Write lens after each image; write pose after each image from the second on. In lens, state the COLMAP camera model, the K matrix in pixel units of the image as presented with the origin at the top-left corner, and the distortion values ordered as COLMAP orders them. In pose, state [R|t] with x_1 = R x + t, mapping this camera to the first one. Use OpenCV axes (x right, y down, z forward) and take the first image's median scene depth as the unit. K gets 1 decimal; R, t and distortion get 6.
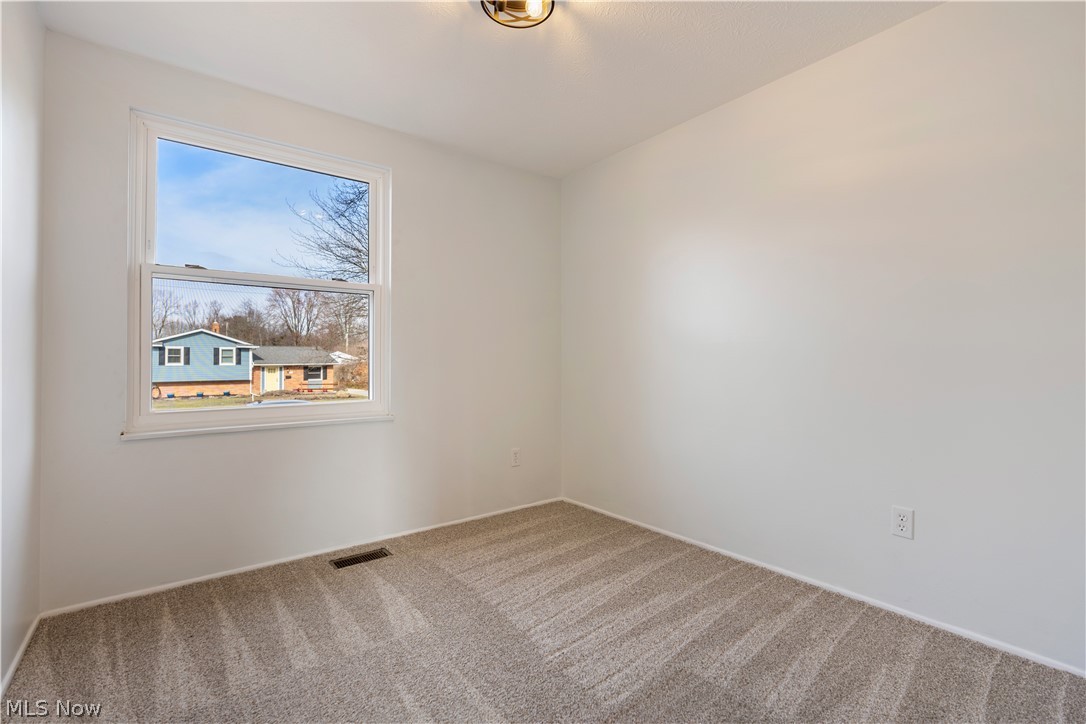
lens RADIAL K [[490.0, 0, 552.3], [0, 490.0, 360.7], [0, 0, 1]] dist [-0.007806, 0.002704]
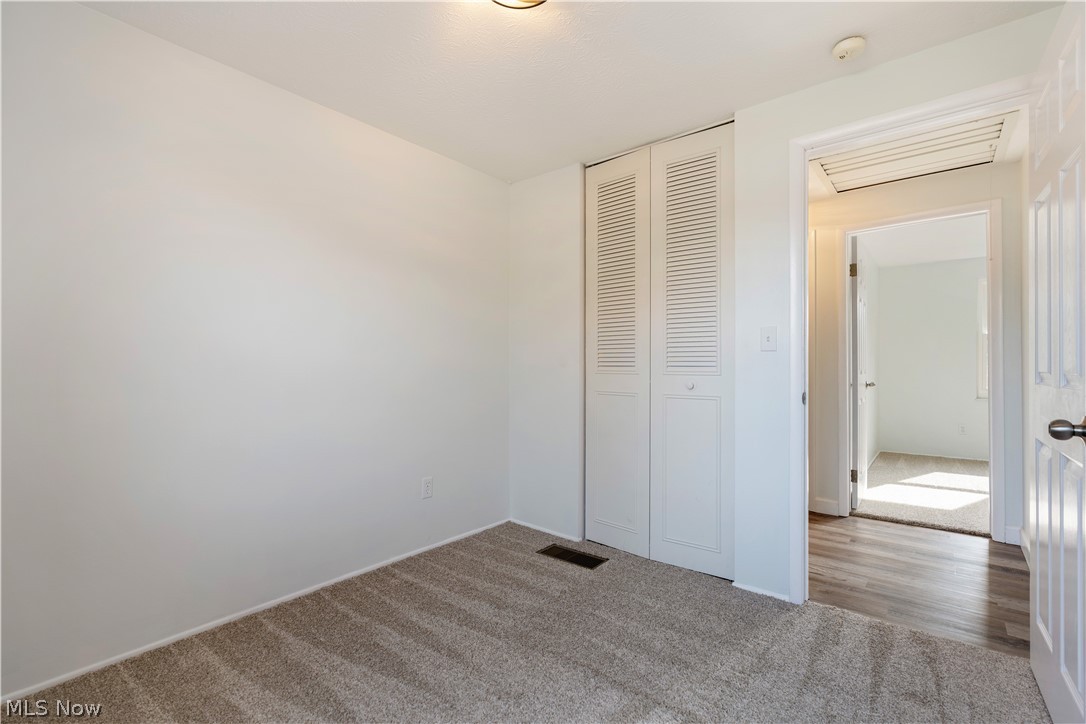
lens RADIAL K [[490.0, 0, 541.7], [0, 490.0, 361.7], [0, 0, 1]] dist [-0.007806, 0.002704]
pose [[-0.206171, 0.009162, 0.978473, -0.747951], [0.003527, 0.999957, -0.008620, -0.031305], [-0.978510, 0.001674, -0.206195, 0.900142]]
